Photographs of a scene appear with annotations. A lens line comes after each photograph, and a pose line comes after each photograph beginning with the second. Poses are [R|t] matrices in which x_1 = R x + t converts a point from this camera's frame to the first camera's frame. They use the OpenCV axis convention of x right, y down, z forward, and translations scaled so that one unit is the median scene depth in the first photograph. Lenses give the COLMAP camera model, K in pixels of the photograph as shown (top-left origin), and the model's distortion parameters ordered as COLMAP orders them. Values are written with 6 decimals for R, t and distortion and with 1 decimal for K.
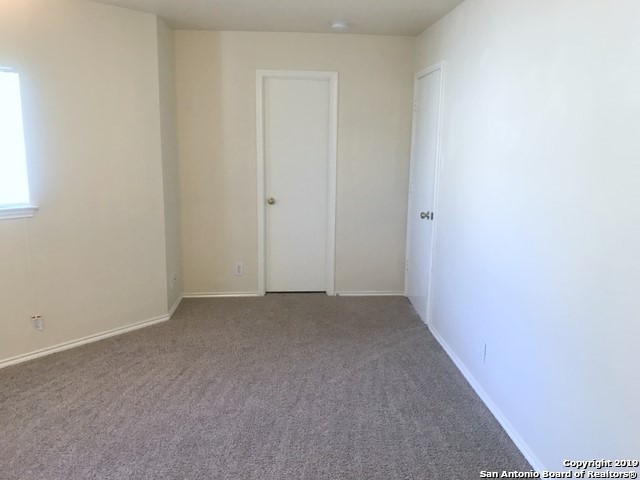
lens RADIAL K [[529.0, 0, 320.3], [0, 529.0, 239.3], [0, 0, 1]] dist [0.028896, -0.020379]
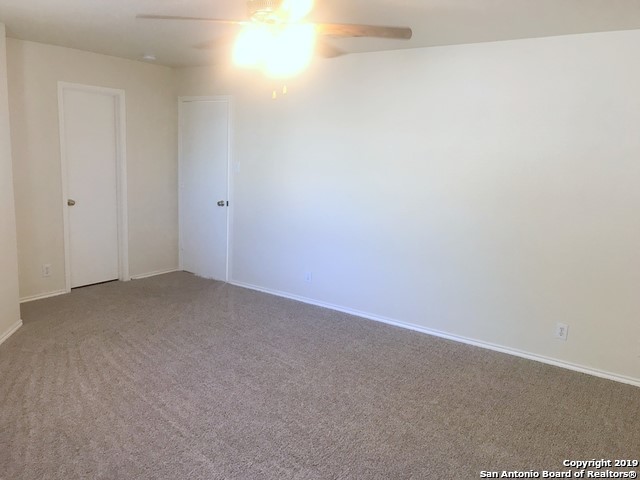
lens RADIAL K [[529.0, 0, 318.7], [0, 529.0, 240.2], [0, 0, 1]] dist [0.028896, -0.020379]
pose [[0.632749, -0.120724, 0.764888, -0.655562], [0.116289, 0.991385, 0.060273, -0.003169], [-0.765575, 0.050810, 0.641337, -0.081831]]
